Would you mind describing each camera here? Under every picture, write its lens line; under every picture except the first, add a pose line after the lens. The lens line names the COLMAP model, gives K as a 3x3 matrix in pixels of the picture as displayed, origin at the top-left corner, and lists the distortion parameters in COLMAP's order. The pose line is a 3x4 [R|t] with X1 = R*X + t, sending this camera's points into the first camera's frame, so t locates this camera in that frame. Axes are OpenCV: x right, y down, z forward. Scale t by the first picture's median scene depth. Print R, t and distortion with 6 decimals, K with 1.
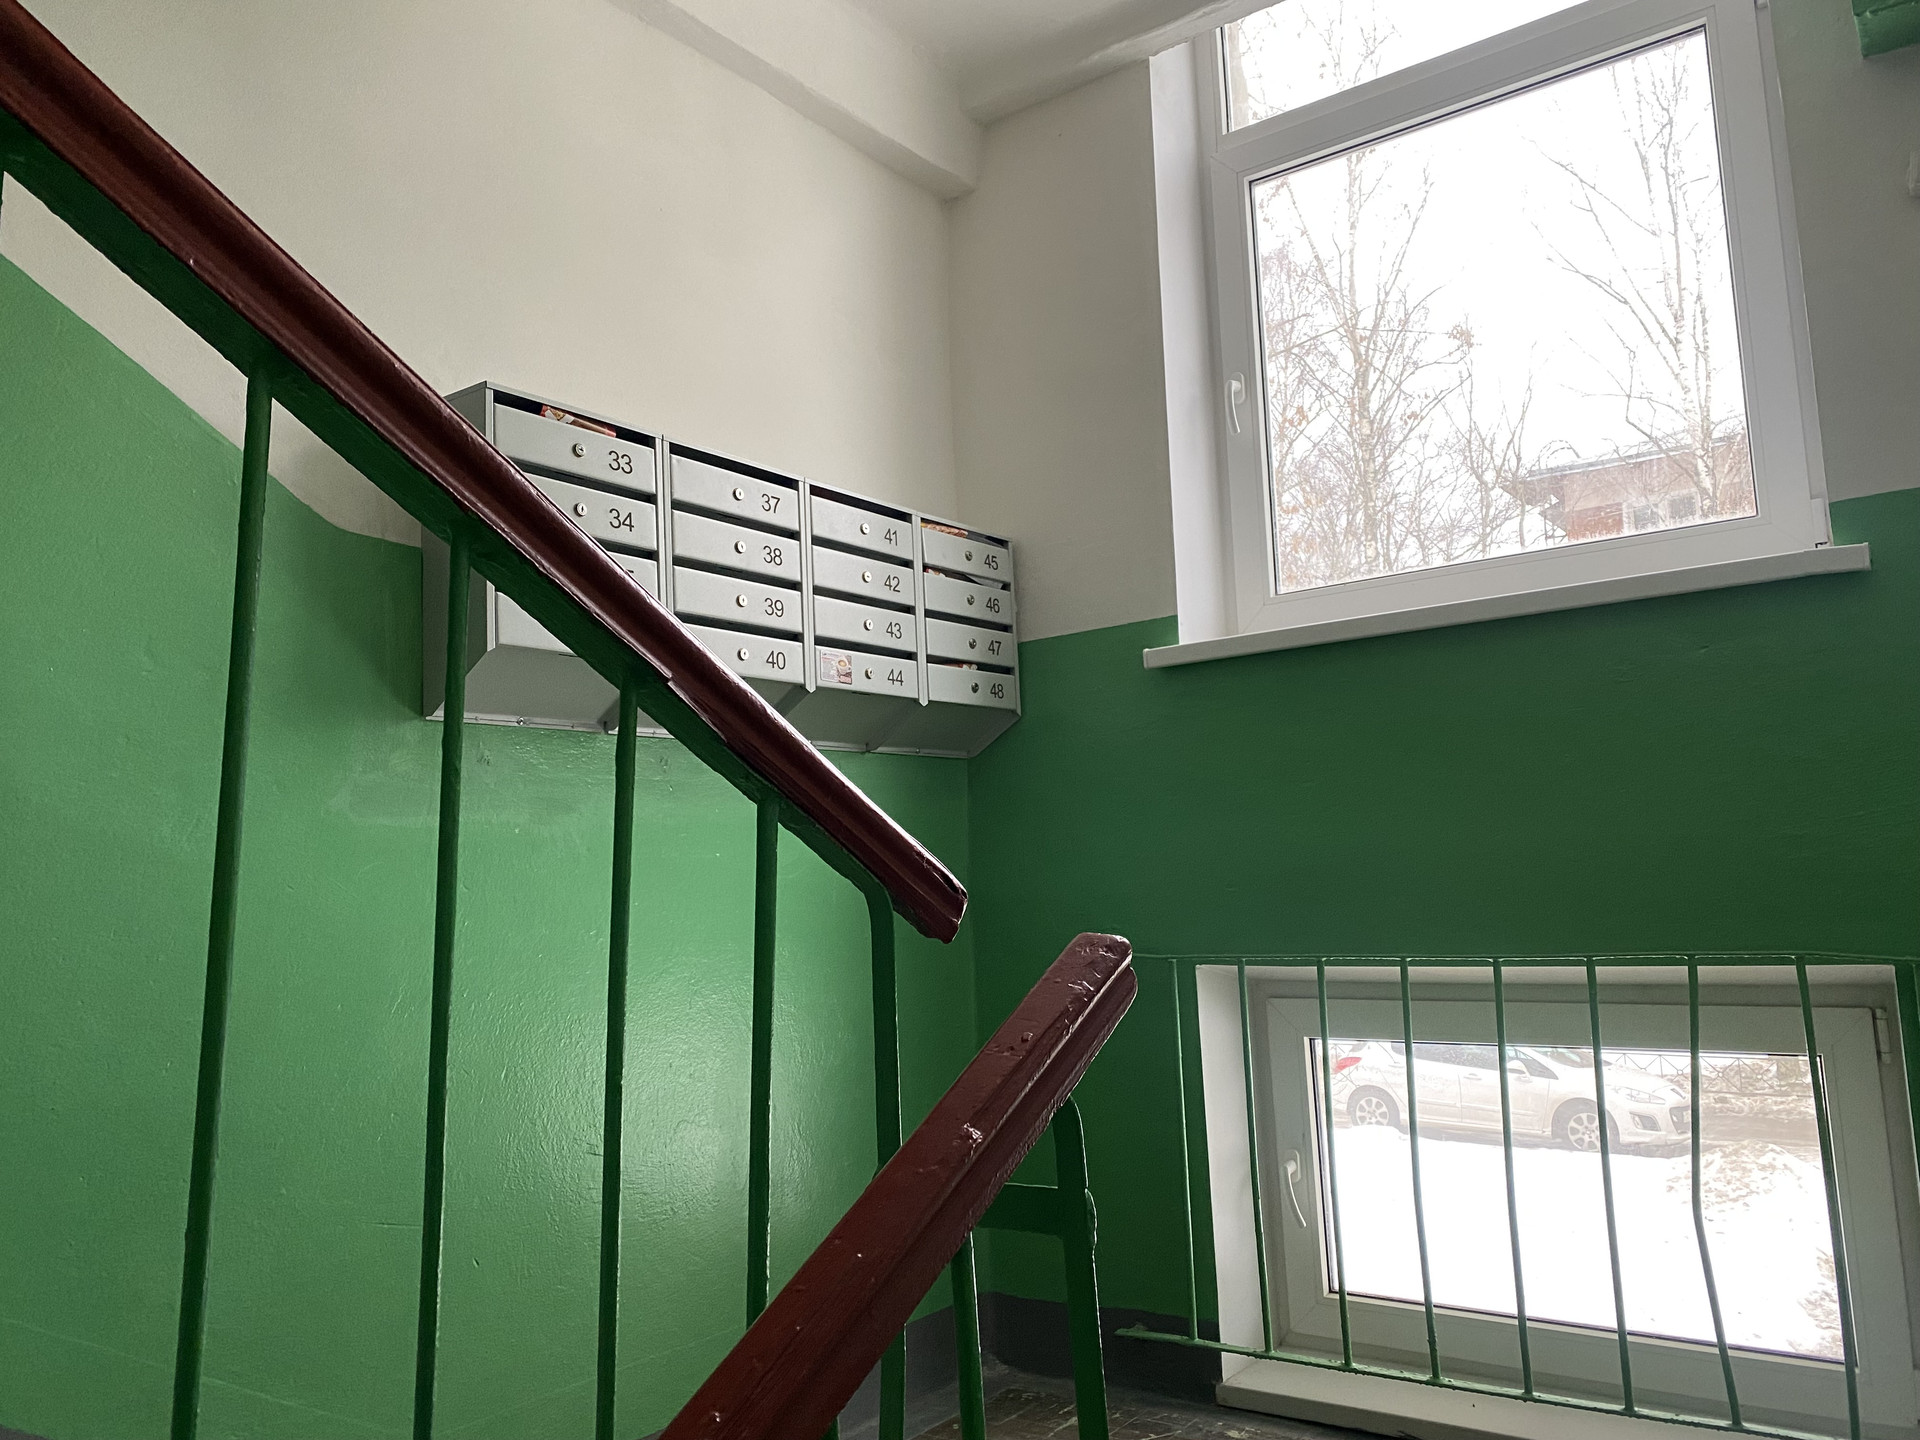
lens RADIAL K [[1475.1, 0, 986.4], [0, 1475.1, 710.1], [0, 0, 1]] dist [0.192154, -0.506808]
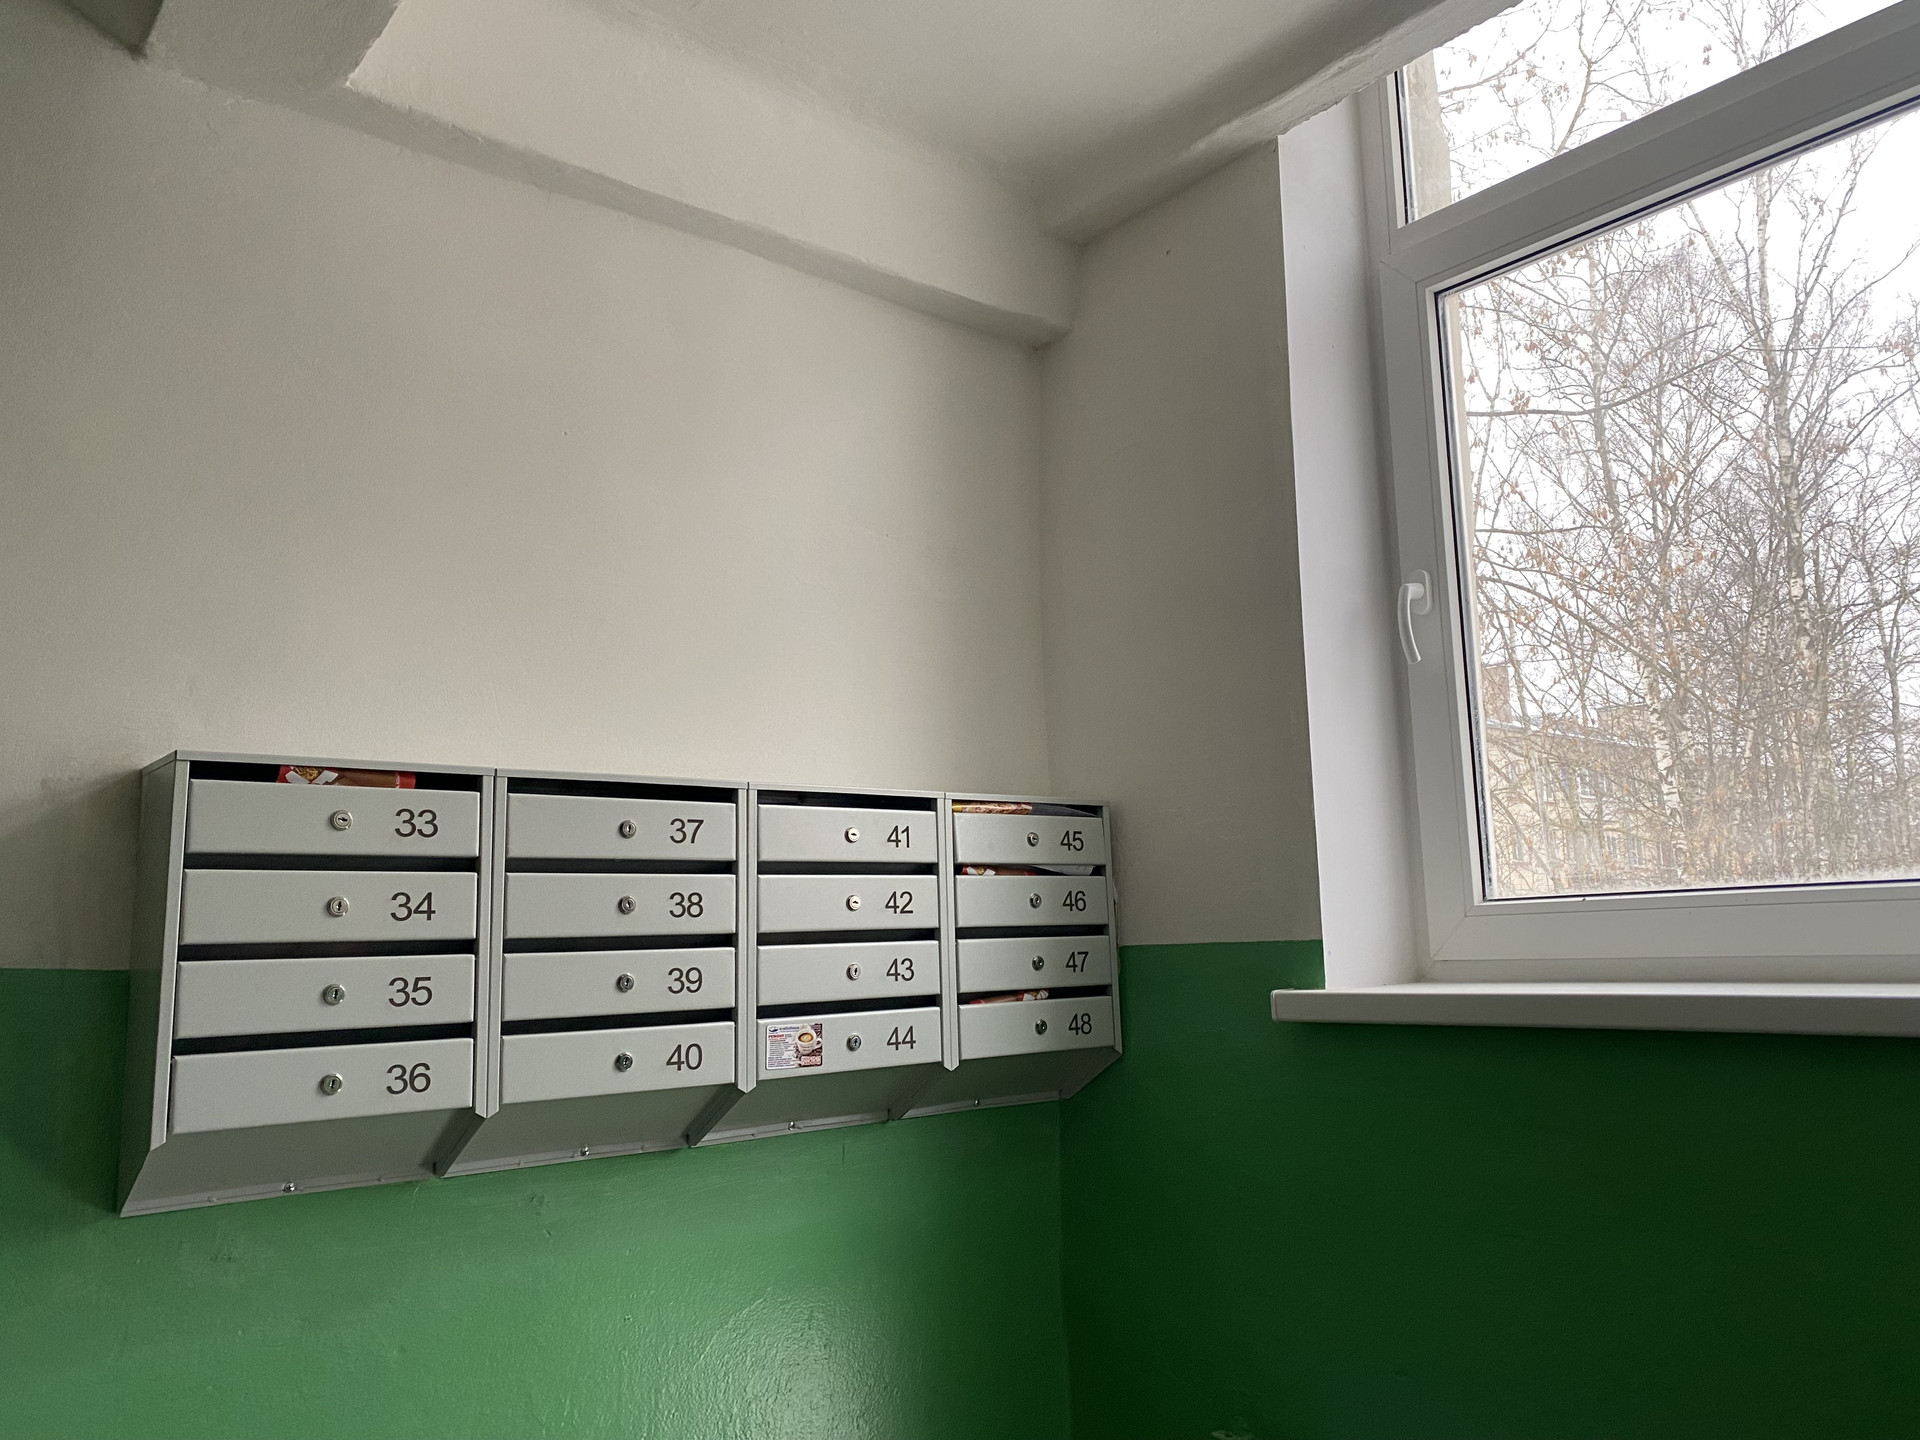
lens RADIAL K [[1481.7, 0, 950.6], [0, 1481.7, 713.0], [0, 0, 1]] dist [0.075200, -0.090168]
pose [[0.963158, -0.023761, -0.267886, 0.144851], [0.016309, 0.999417, -0.030011, -0.144714], [0.268443, 0.024536, 0.962983, 0.285391]]
